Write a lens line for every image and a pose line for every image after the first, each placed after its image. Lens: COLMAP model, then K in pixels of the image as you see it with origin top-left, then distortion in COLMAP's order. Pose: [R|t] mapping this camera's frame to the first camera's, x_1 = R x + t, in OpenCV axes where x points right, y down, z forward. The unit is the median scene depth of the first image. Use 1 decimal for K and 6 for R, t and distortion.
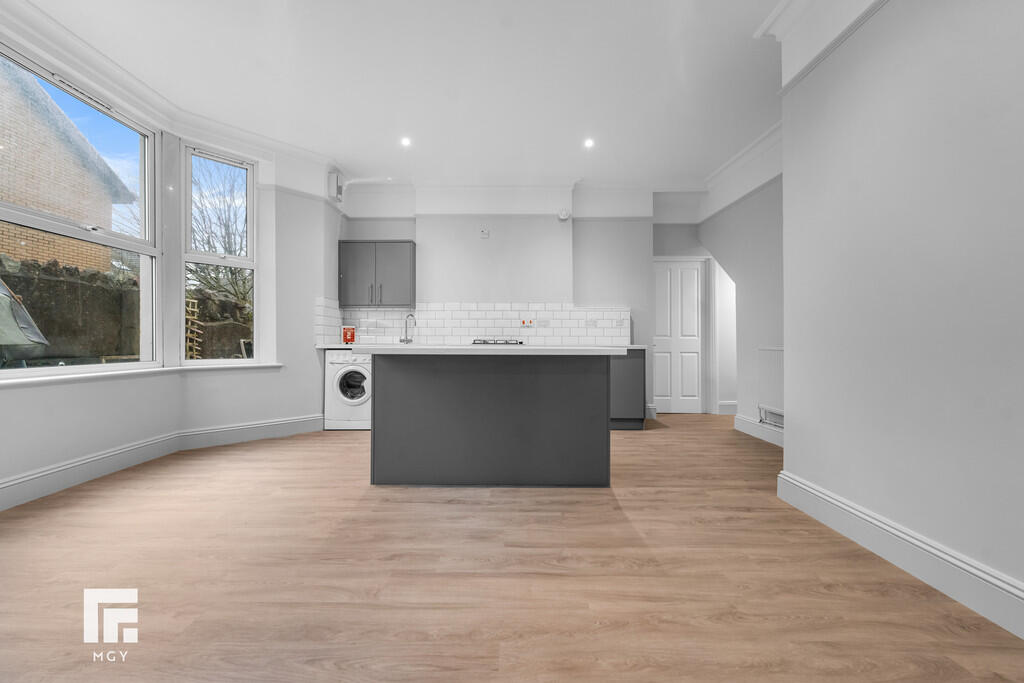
lens RADIAL K [[415.7, 0, 502.7], [0, 415.7, 336.5], [0, 0, 1]] dist [0.000239, 0.000017]
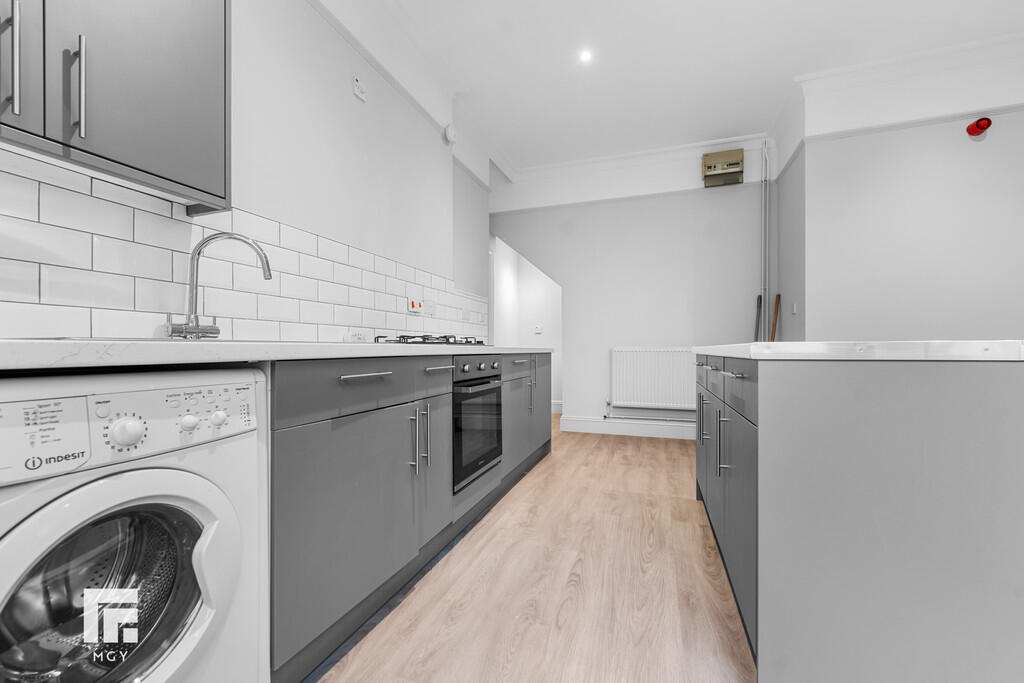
lens RADIAL K [[419.5, 0, 505.9], [0, 419.5, 350.9], [0, 0, 1]] dist [-0.001425, -0.000149]
pose [[0.330167, -0.006622, 0.943899, -0.436752], [-0.007220, 0.999928, 0.009541, 0.019332], [-0.943895, -0.009965, 0.330095, 0.773249]]
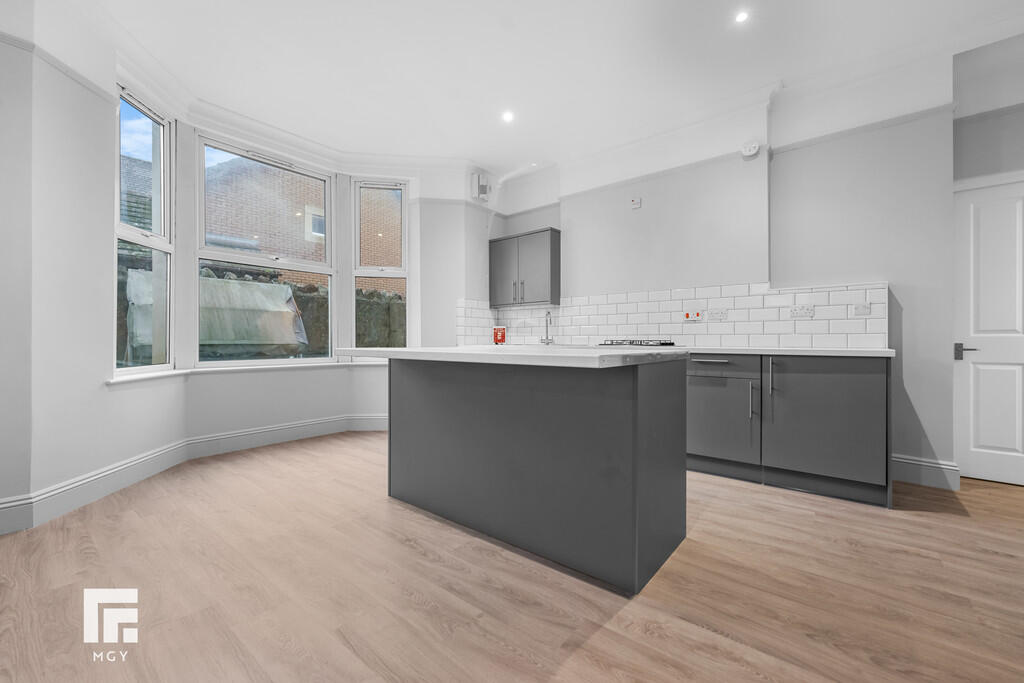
lens RADIAL K [[415.5, 0, 506.2], [0, 415.5, 342.6], [0, 0, 1]] dist [-0.000990, -0.000203]
pose [[0.777128, 0.001676, -0.629341, 0.279012], [0.007339, 0.999904, 0.011726, 0.002040], [0.629300, -0.013731, 0.777041, 0.262471]]
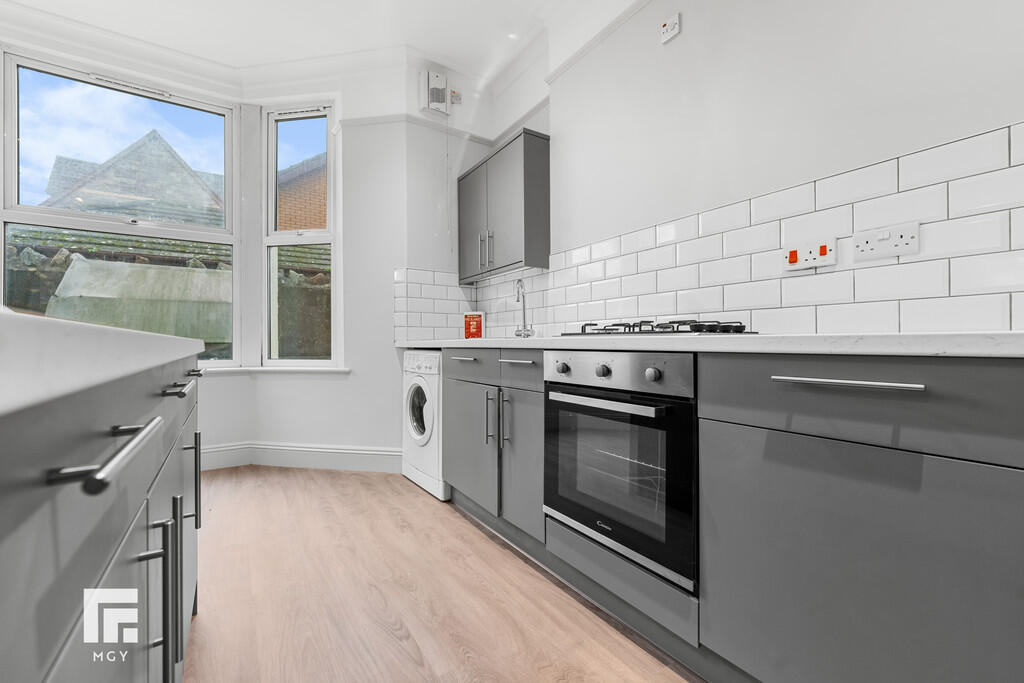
lens RADIAL K [[415.5, 0, 506.2], [0, 415.5, 342.6], [0, 0, 1]] dist [-0.000990, -0.000203]
pose [[0.556370, -0.005122, -0.830919, 0.186623], [0.016432, 0.999853, 0.004839, 0.019800], [0.830772, -0.016346, 0.556372, 0.740600]]
